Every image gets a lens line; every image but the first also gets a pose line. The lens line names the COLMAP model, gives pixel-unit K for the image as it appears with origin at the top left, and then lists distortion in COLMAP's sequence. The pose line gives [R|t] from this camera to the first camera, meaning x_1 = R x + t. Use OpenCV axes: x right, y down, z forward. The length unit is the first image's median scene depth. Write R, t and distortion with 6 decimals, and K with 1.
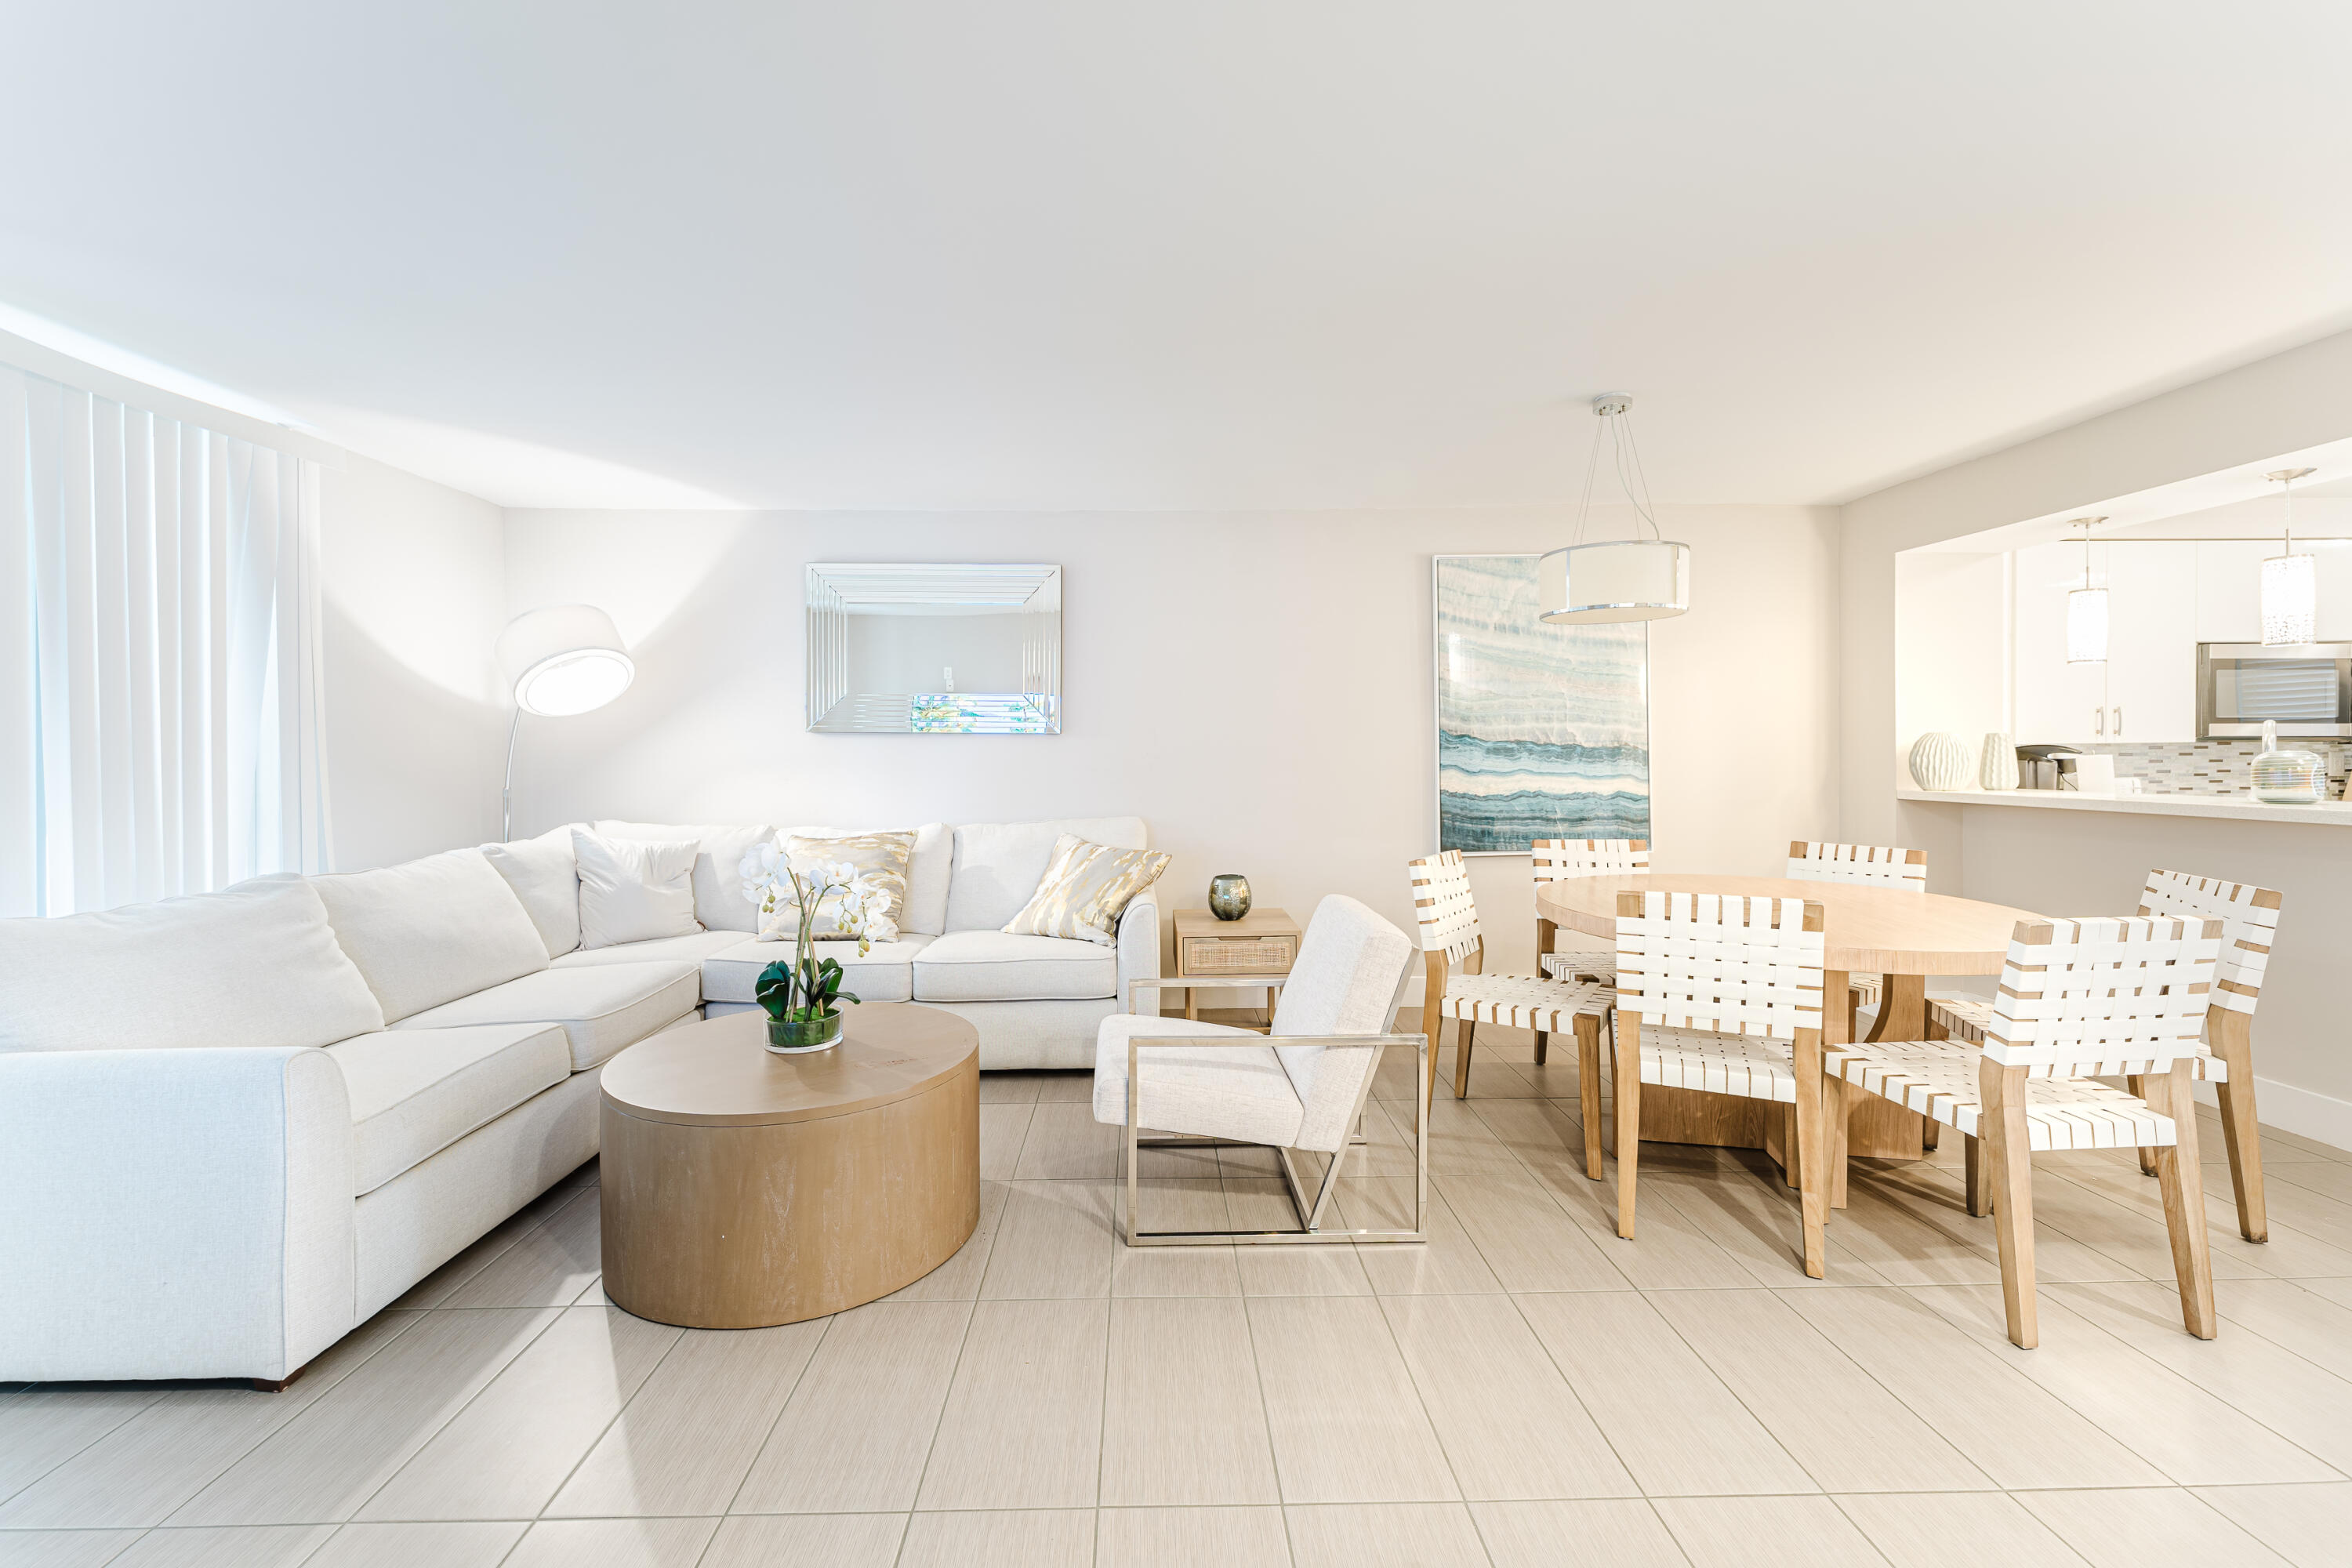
lens RADIAL K [[950.4, 0, 1184.6], [0, 950.4, 770.8], [0, 0, 1]] dist [0.001332, 0.000873]
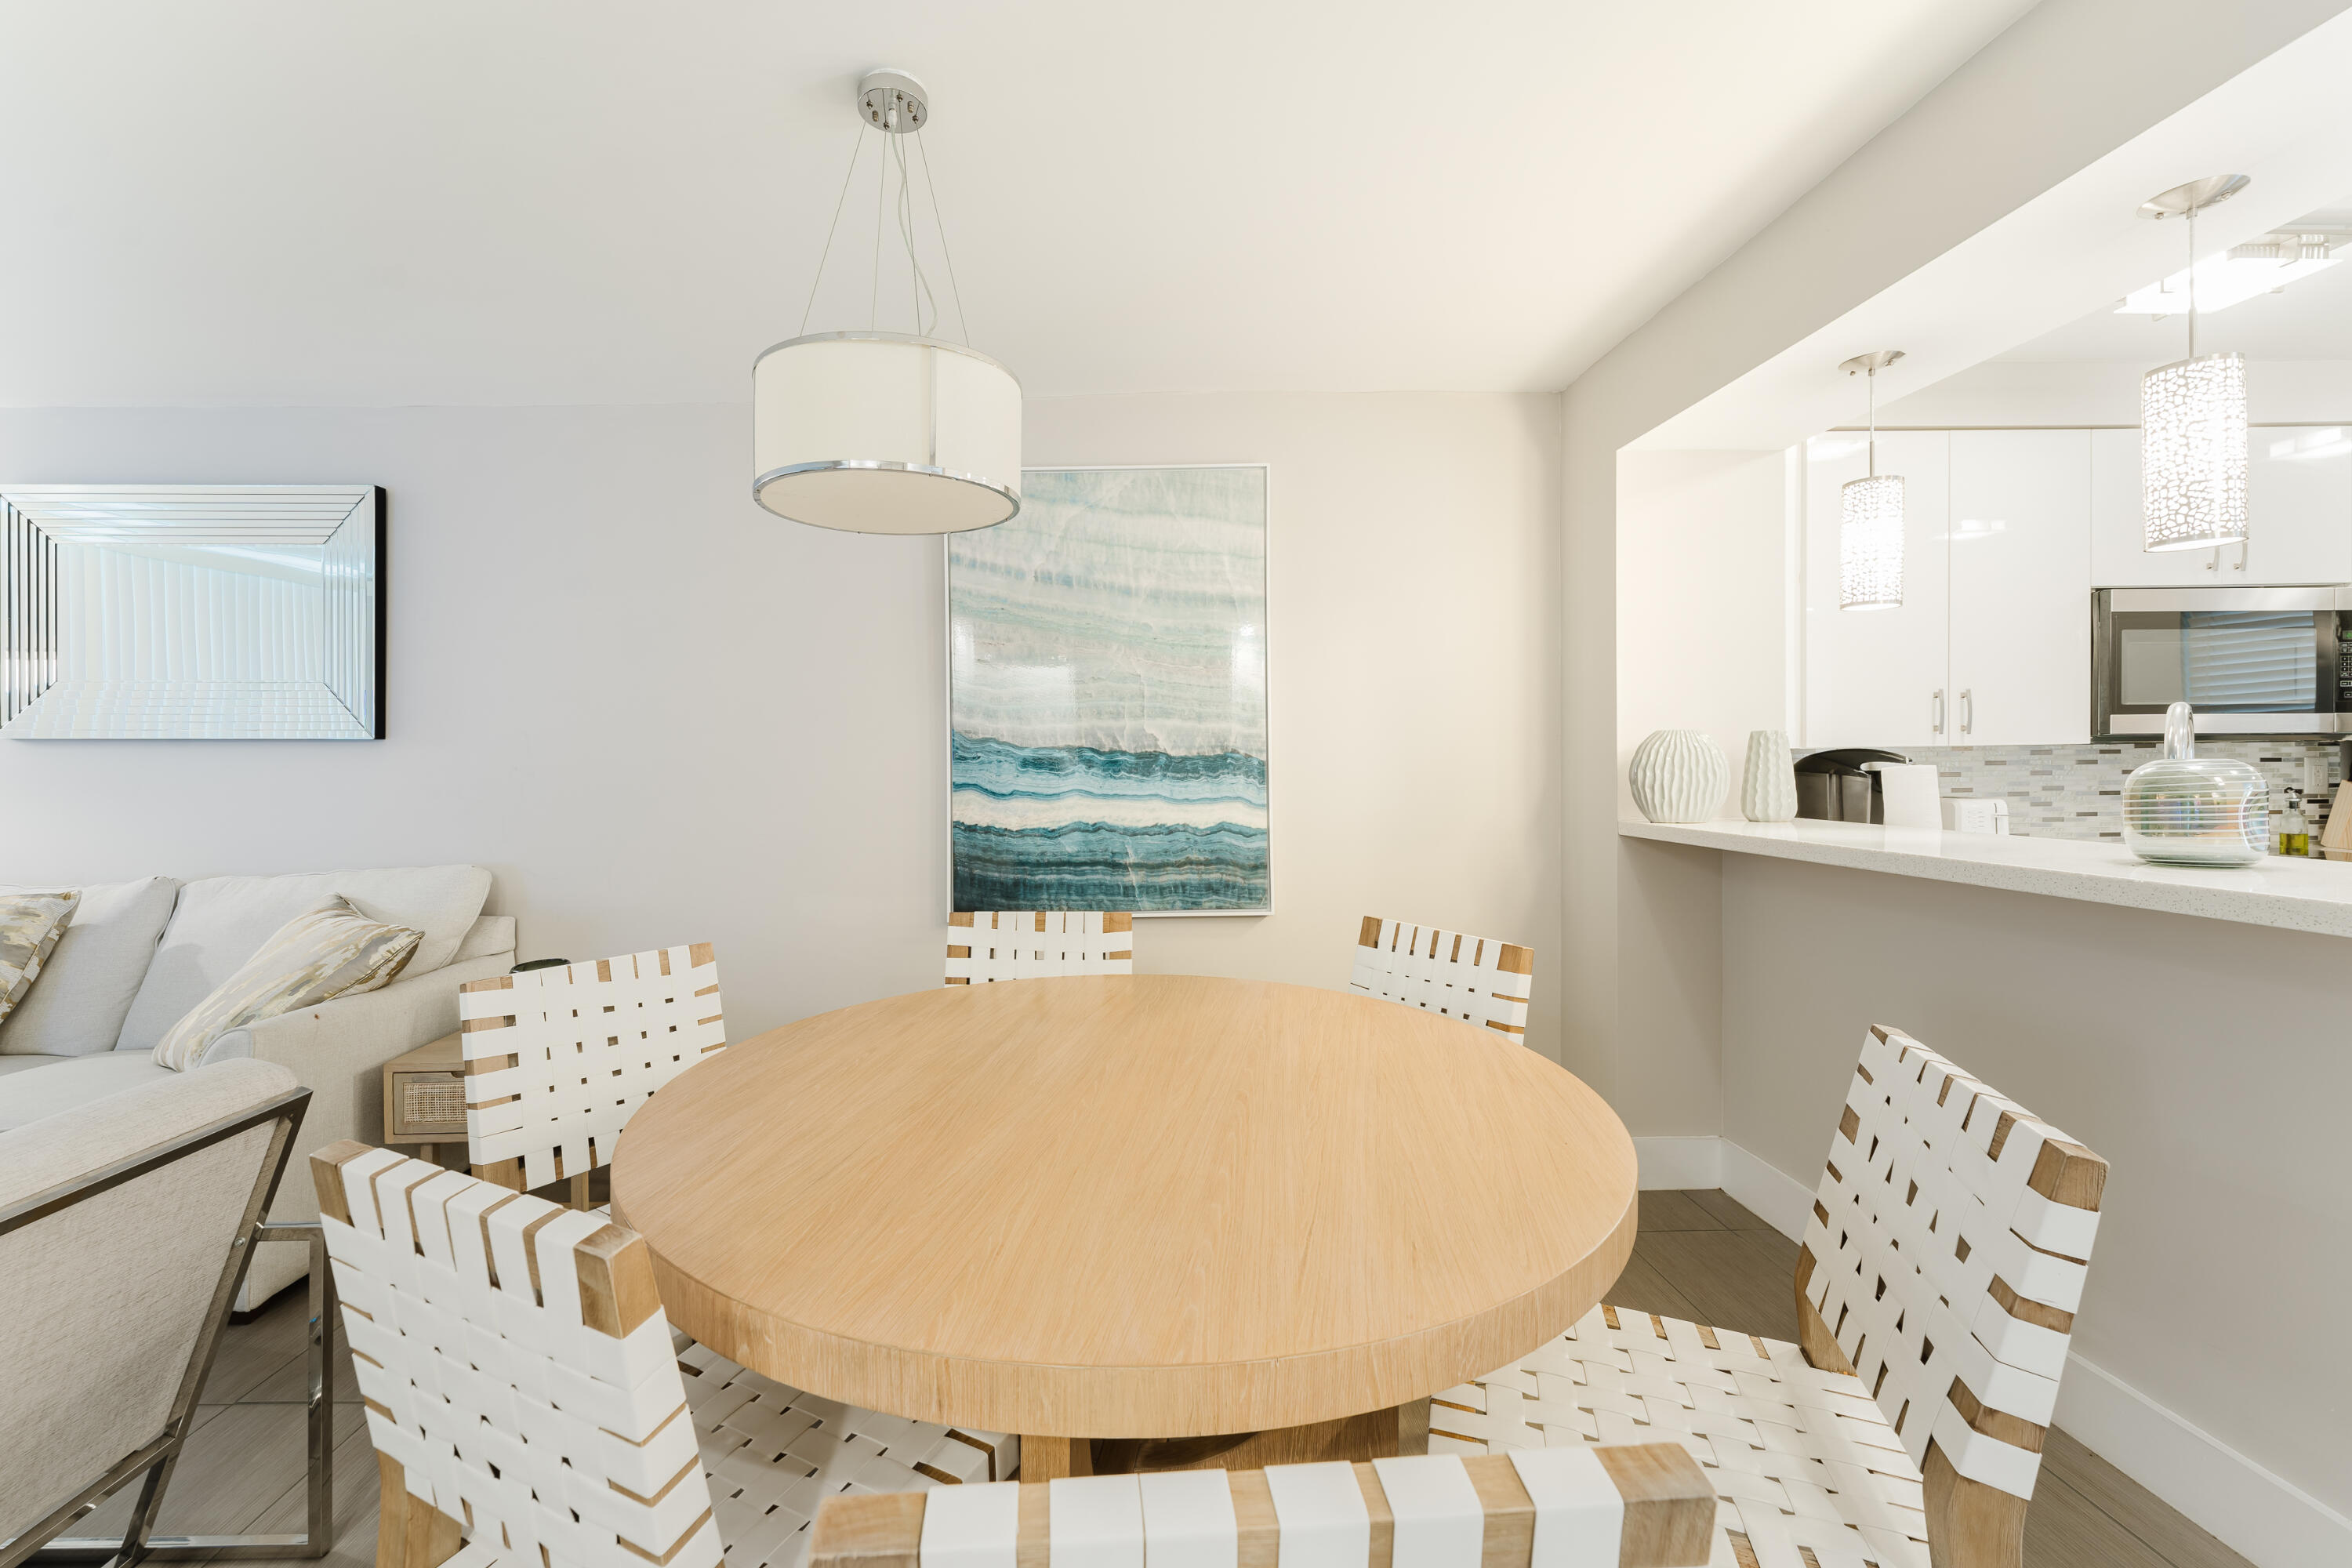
lens RADIAL K [[950.4, 0, 1159.3], [0, 950.4, 779.4], [0, 0, 1]] dist [0.001332, 0.000873]
pose [[0.999927, -0.004736, -0.011088, 0.424110], [0.004740, 0.999989, 0.000330, -0.008917], [0.011086, -0.000382, 0.999938, 0.338962]]
